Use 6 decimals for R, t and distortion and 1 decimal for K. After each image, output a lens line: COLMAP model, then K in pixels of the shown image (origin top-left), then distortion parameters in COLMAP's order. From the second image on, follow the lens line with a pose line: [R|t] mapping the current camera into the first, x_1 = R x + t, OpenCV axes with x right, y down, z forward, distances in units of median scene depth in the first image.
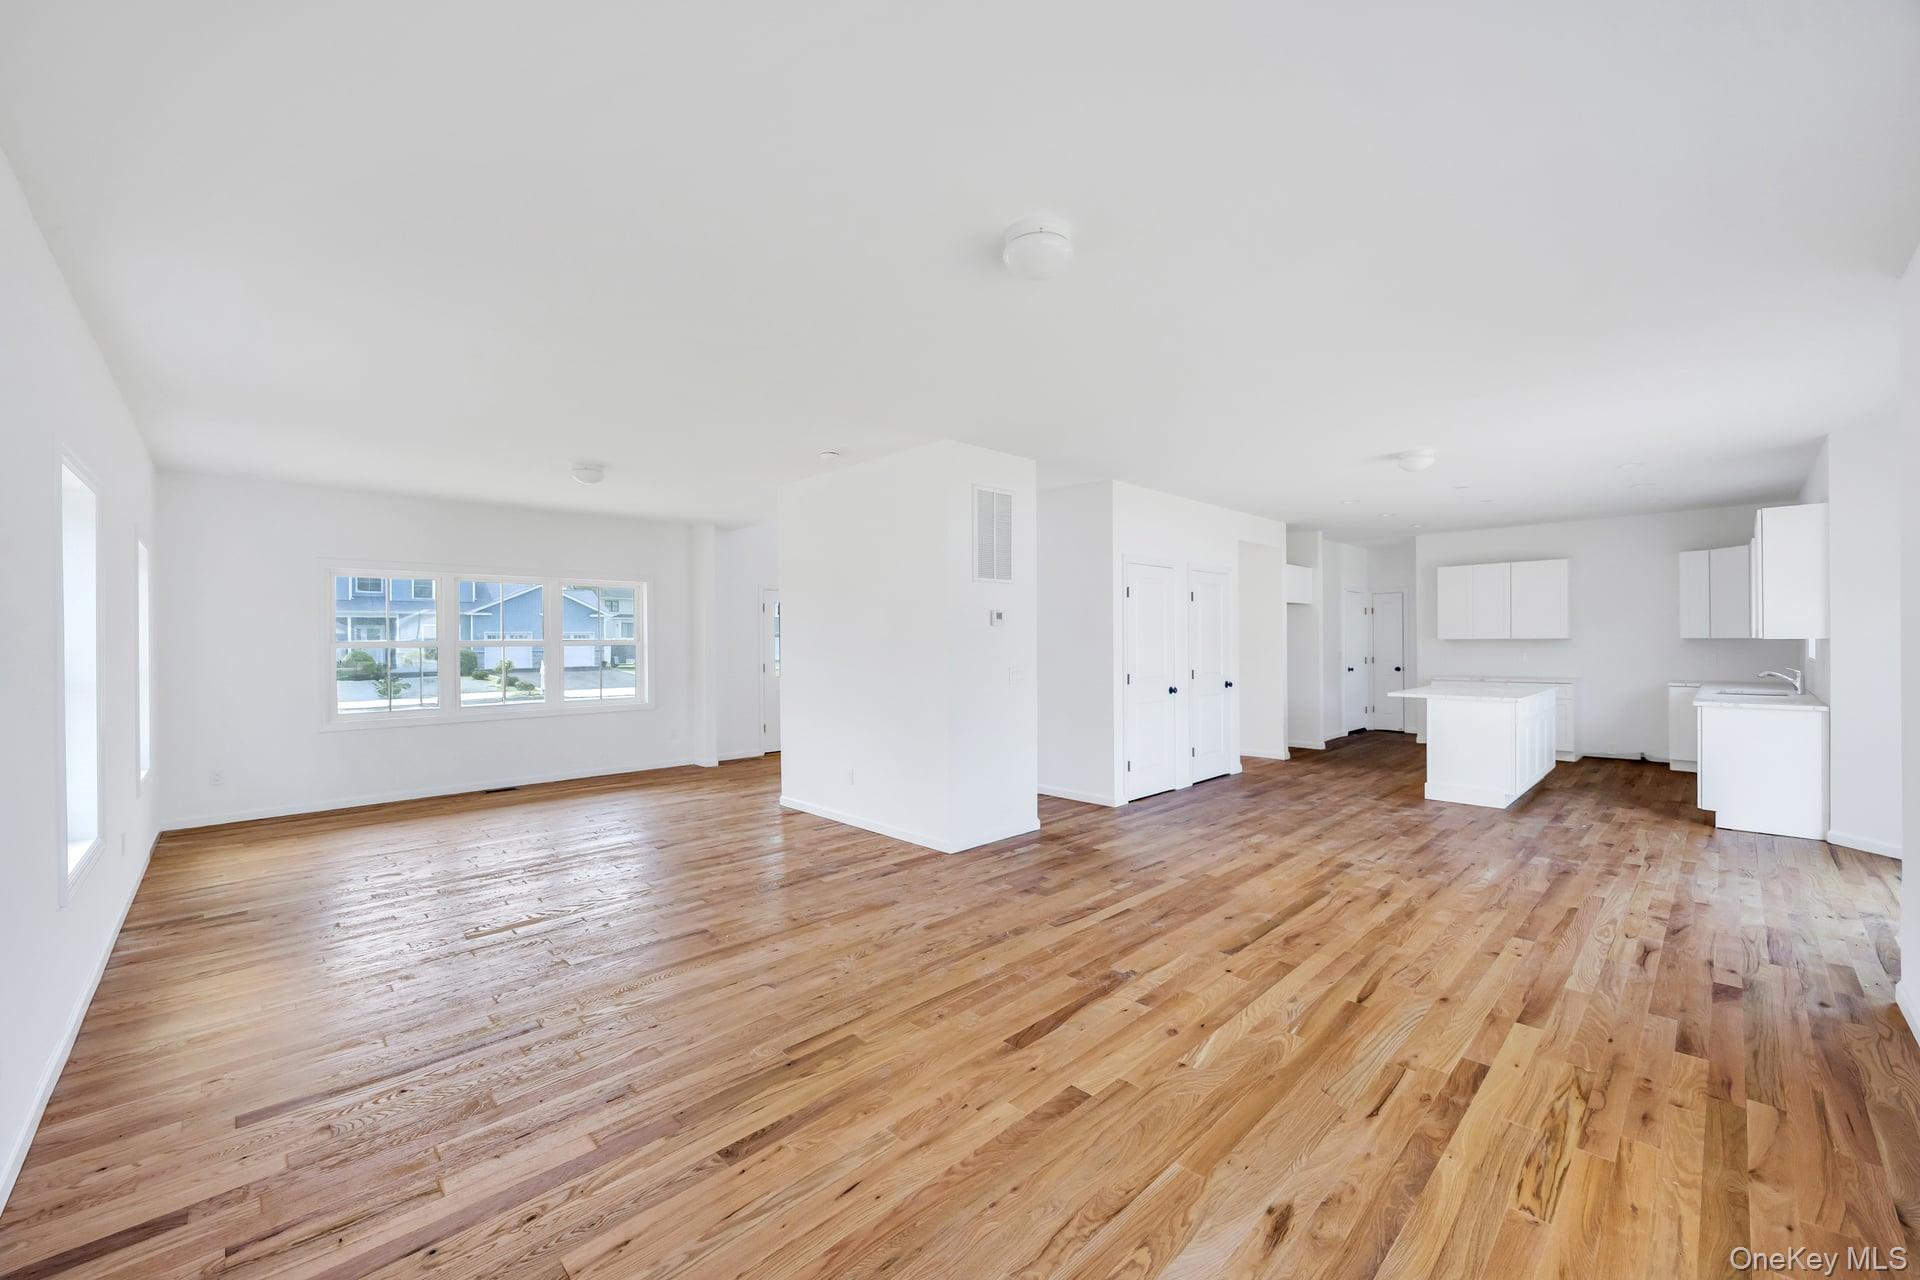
lens RADIAL K [[749.9, 0, 969.5], [0, 749.9, 640.7], [0, 0, 1]] dist [-0.000979, 0.000241]
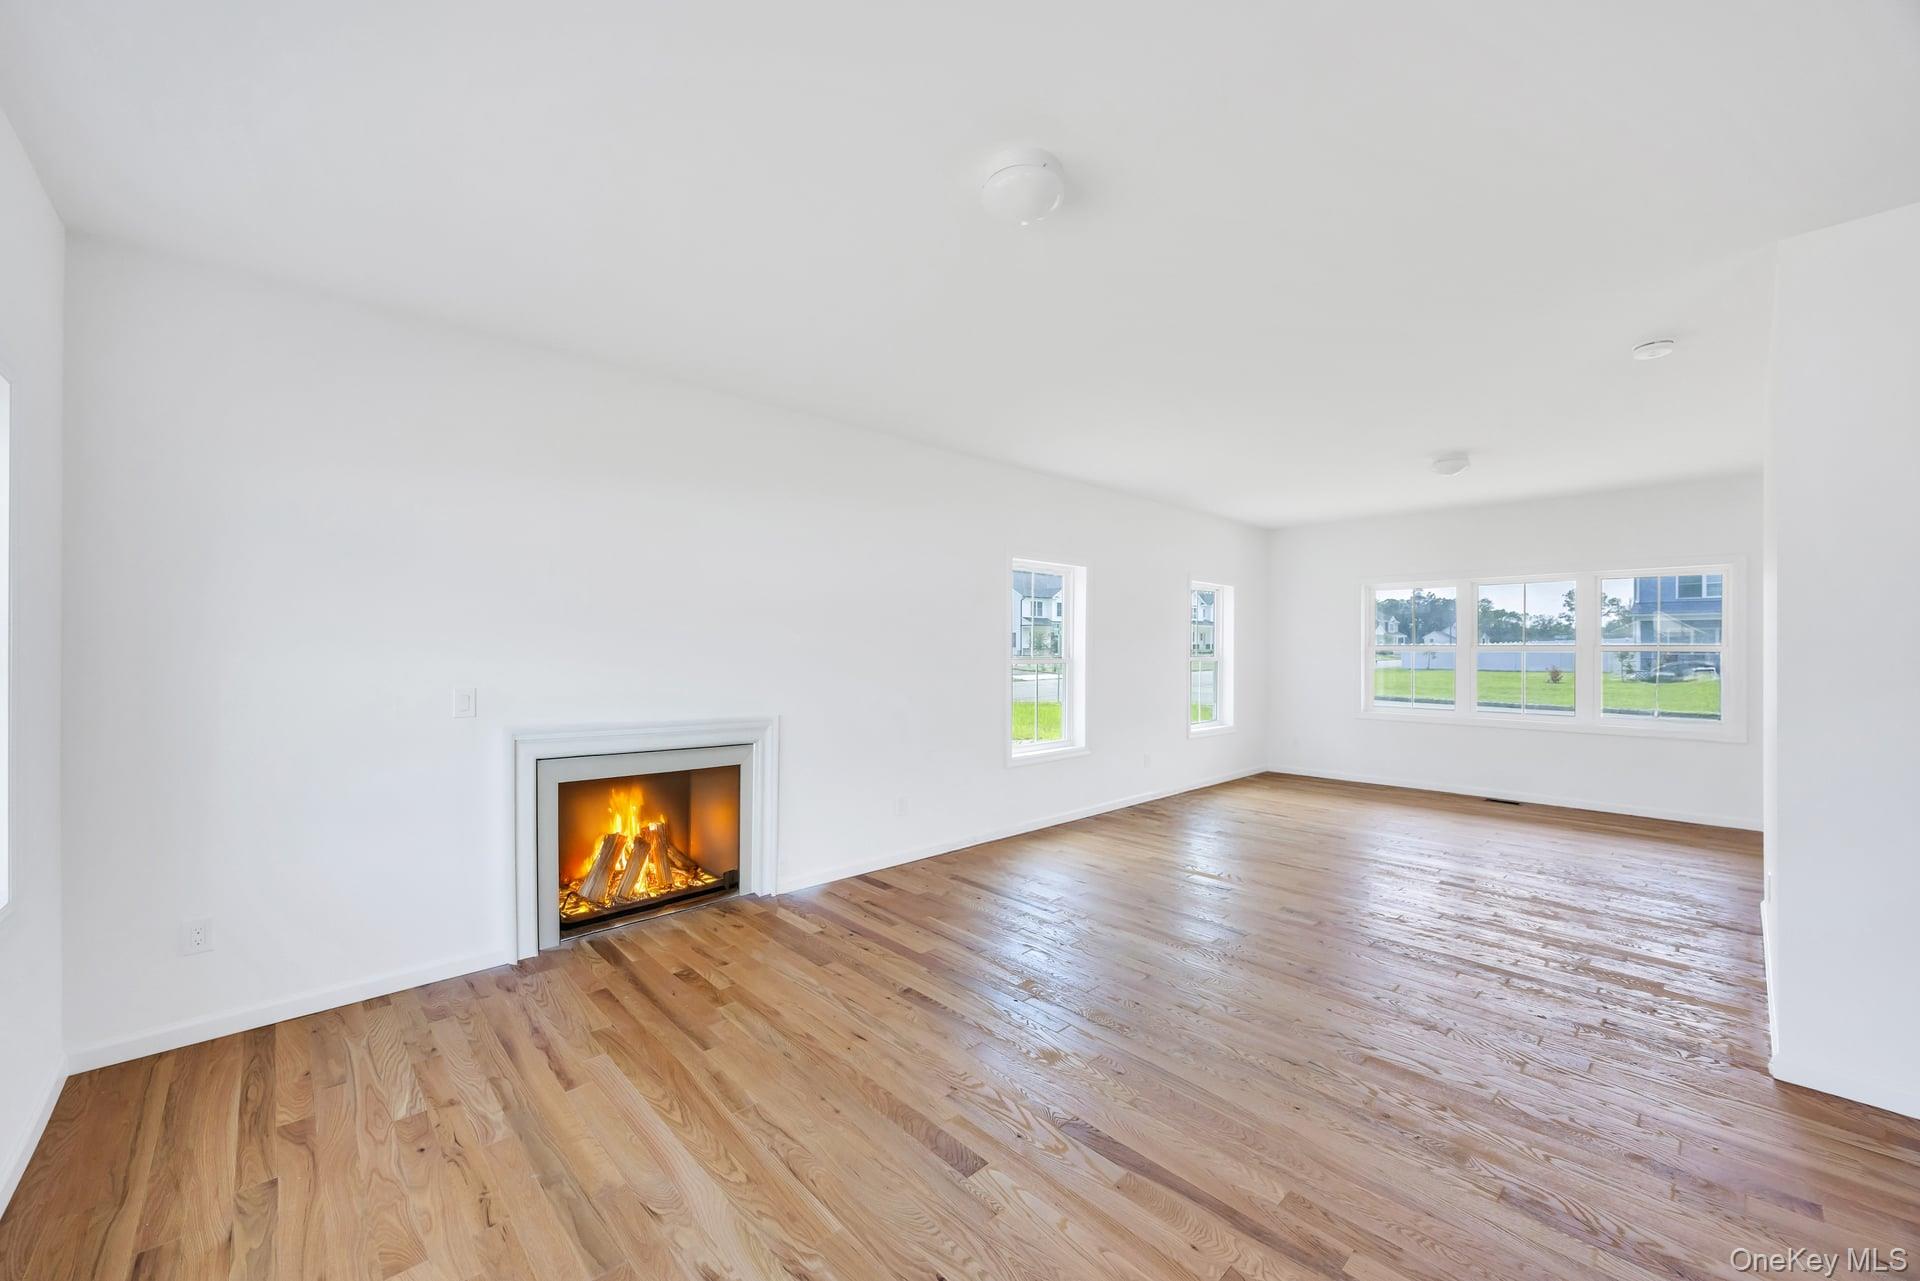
lens RADIAL K [[734.2, 0, 956.2], [0, 734.2, 645.3], [0, 0, 1]] dist [-0.002209, -0.000513]
pose [[-0.025533, 0.002640, -0.999670, 0.516954], [-0.000859, 0.999996, 0.002663, -0.001537], [0.999674, 0.000927, -0.025531, 0.521518]]
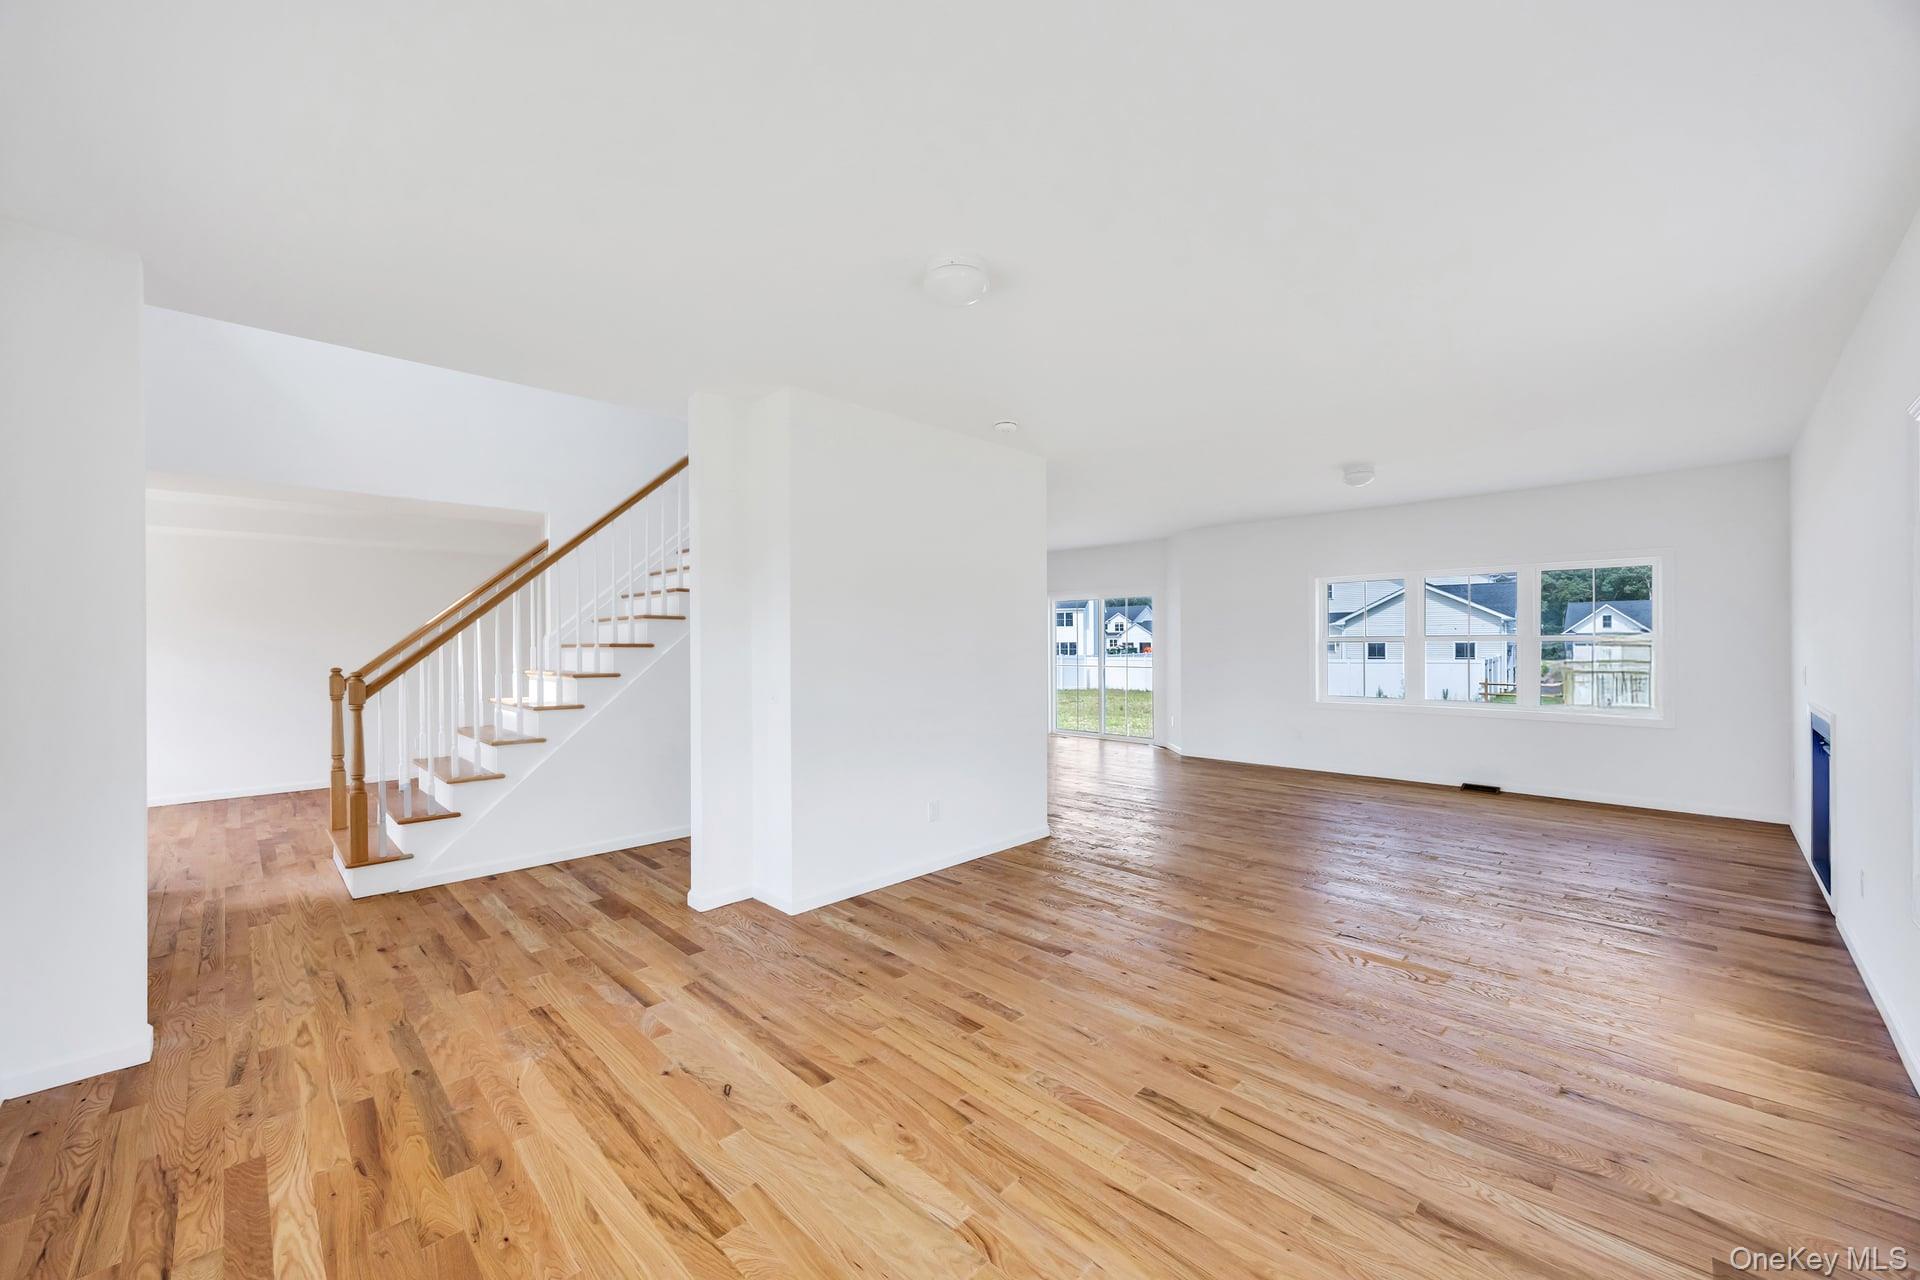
lens RADIAL K [[734.2, 0, 956.2], [0, 734.2, 644.8], [0, 0, 1]] dist [-0.002209, -0.000513]
pose [[-0.007703, 0.003660, 0.999964, -1.213053], [0.006178, 0.999974, -0.003613, 0.008922], [-0.999951, 0.006150, -0.007726, 1.260355]]
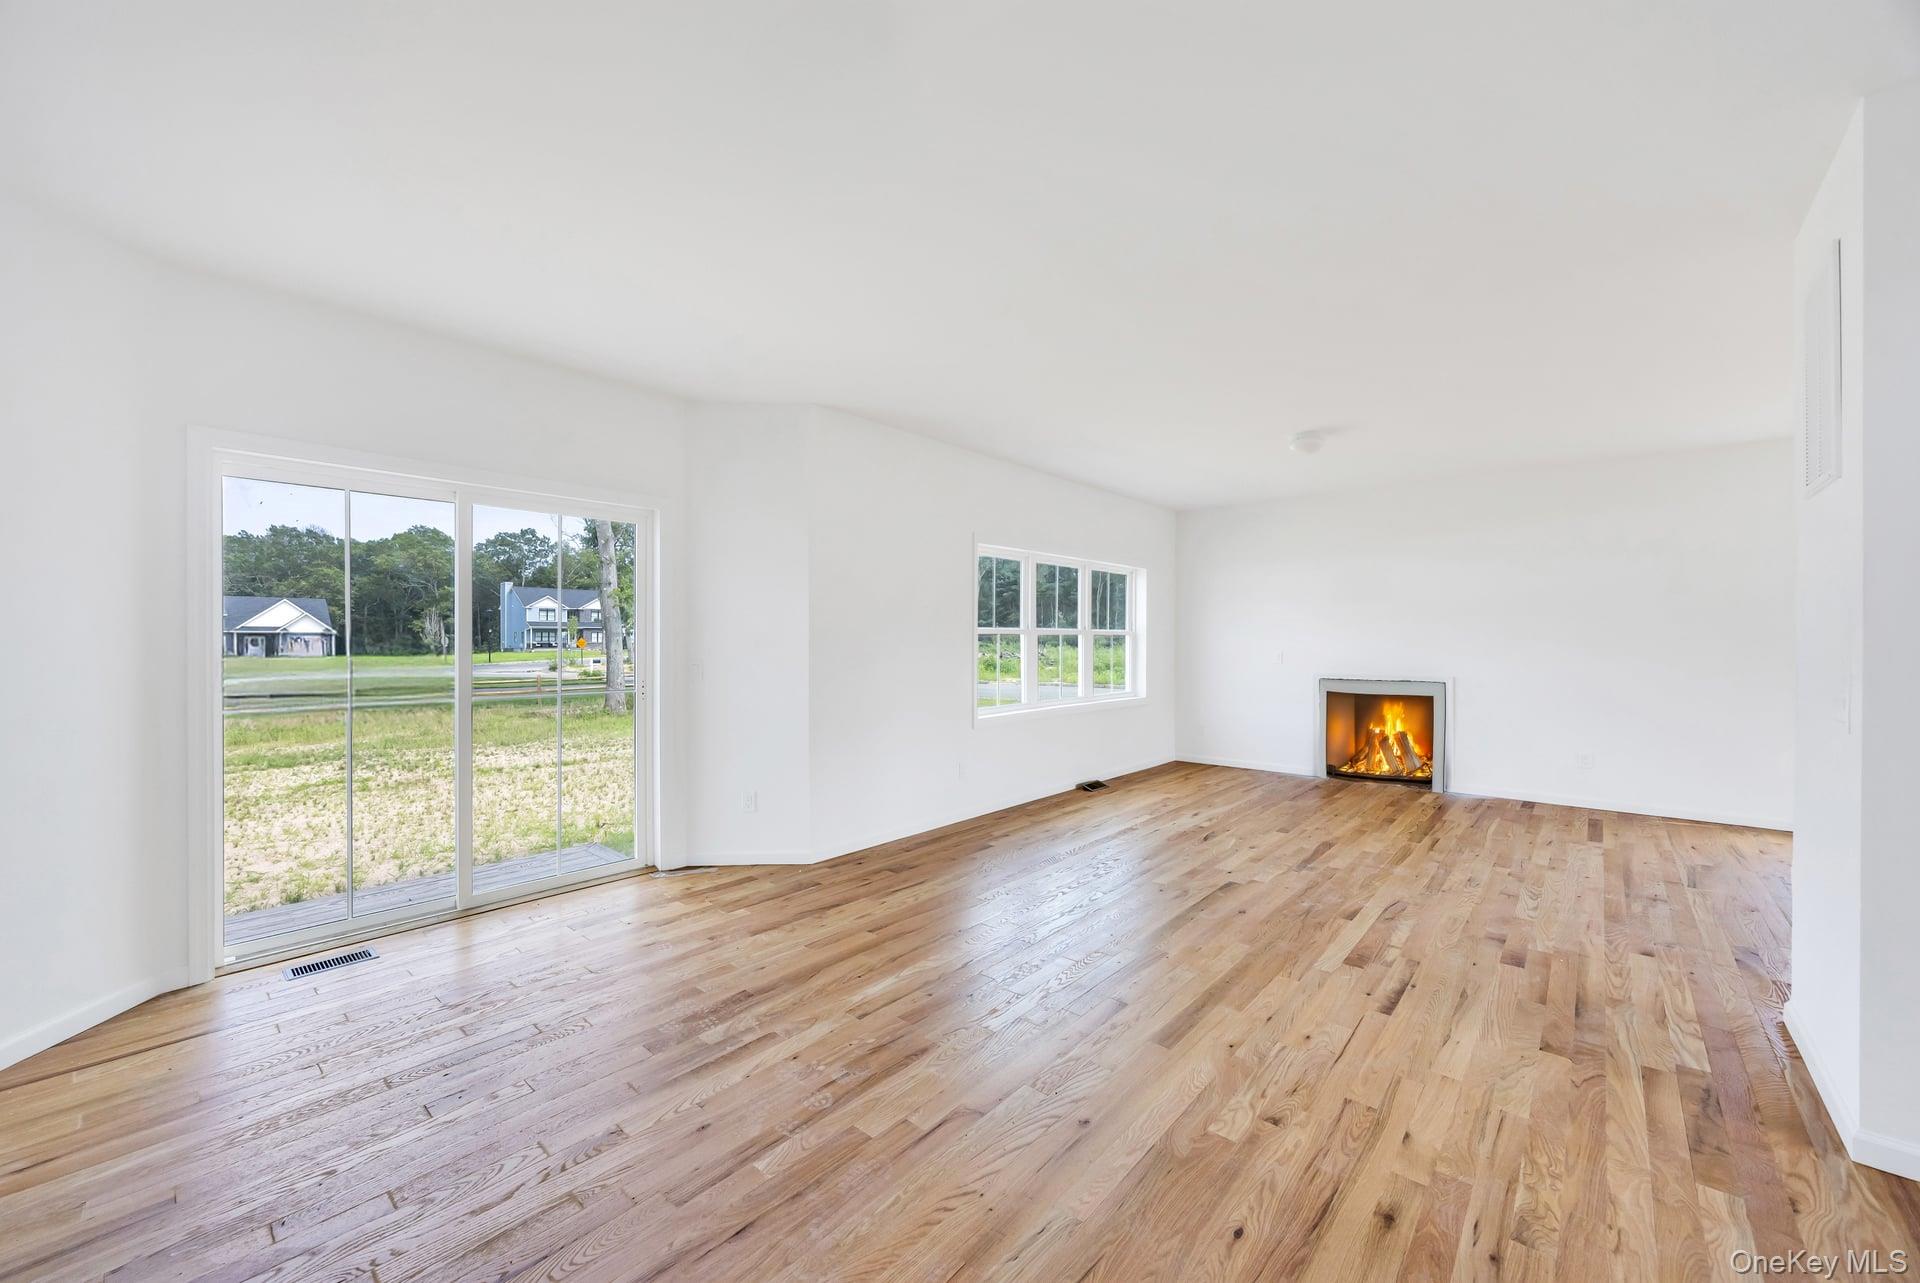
lens RADIAL K [[731.8, 0, 962.5], [0, 731.8, 639.9], [0, 0, 1]] dist [-0.000359, -0.000342]
pose [[-0.997136, 0.006561, -0.075350, 0.657681], [0.006319, 0.999974, 0.003451, 0.006333], [0.075370, 0.002965, -0.997151, 1.624025]]
